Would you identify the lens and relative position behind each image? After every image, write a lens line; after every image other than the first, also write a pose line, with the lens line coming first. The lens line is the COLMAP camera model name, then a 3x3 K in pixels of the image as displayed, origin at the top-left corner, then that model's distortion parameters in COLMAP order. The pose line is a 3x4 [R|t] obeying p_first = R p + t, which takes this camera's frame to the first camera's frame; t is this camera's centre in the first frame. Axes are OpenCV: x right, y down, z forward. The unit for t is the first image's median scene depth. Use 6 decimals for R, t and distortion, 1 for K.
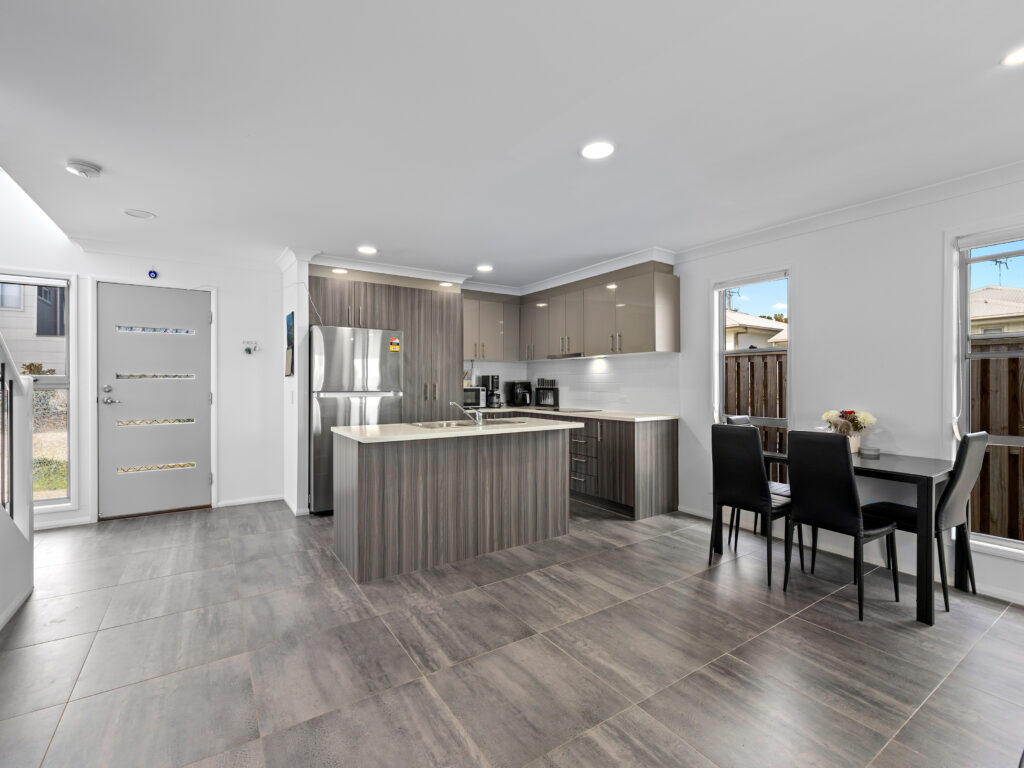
lens RADIAL K [[452.2, 0, 505.2], [0, 452.2, 379.6], [0, 0, 1]] dist [-0.004569, 0.000002]
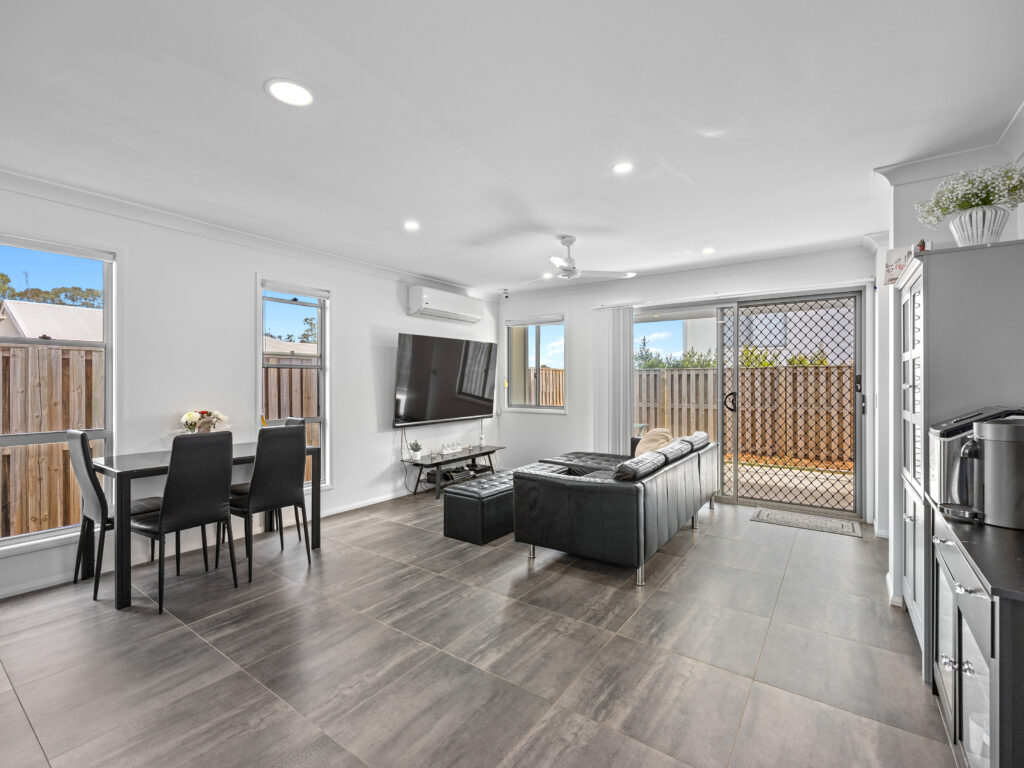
lens RADIAL K [[452.2, 0, 516.0], [0, 452.2, 381.6], [0, 0, 1]] dist [-0.004569, 0.000002]
pose [[-0.353333, 0.001672, 0.935496, -0.499286], [-0.002336, 0.999994, -0.002669, 0.001297], [-0.935495, -0.003128, -0.353327, 0.676133]]
